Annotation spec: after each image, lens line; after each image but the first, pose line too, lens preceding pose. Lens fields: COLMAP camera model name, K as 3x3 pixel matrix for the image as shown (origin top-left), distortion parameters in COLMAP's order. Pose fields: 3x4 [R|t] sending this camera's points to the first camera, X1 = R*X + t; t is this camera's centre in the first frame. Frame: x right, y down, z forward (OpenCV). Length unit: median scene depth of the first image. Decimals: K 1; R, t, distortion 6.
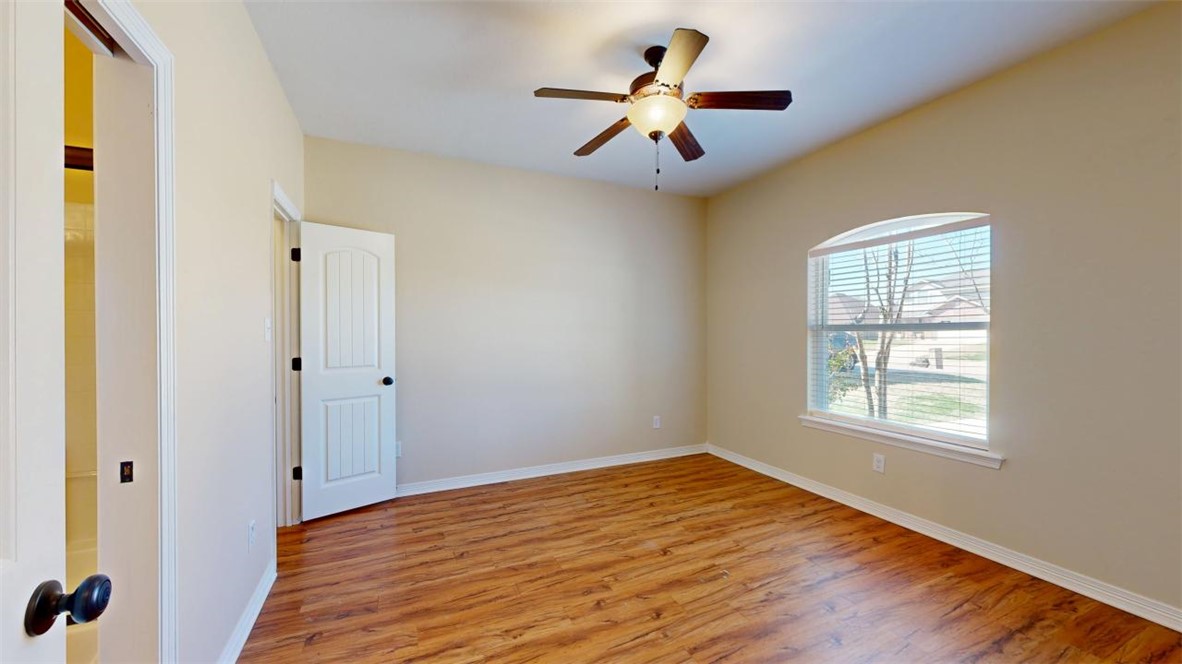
lens RADIAL K [[433.1, 0, 581.2], [0, 433.1, 328.8], [0, 0, 1]] dist [0.001184, -0.000506]
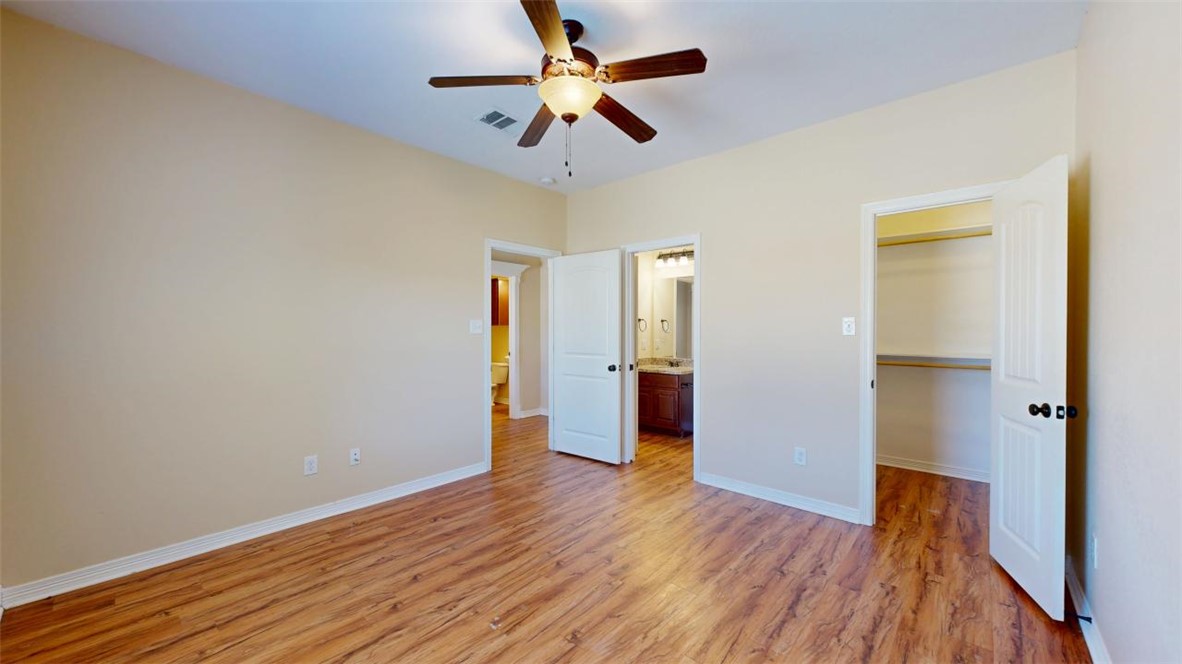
lens RADIAL K [[433.1, 0, 591.1], [0, 433.1, 335.5], [0, 0, 1]] dist [0.001184, -0.000506]
pose [[-0.905922, 0.009837, -0.423331, 0.492387], [0.009654, 0.999950, 0.002577, 0.022783], [0.423335, -0.001752, -0.905971, 1.755611]]
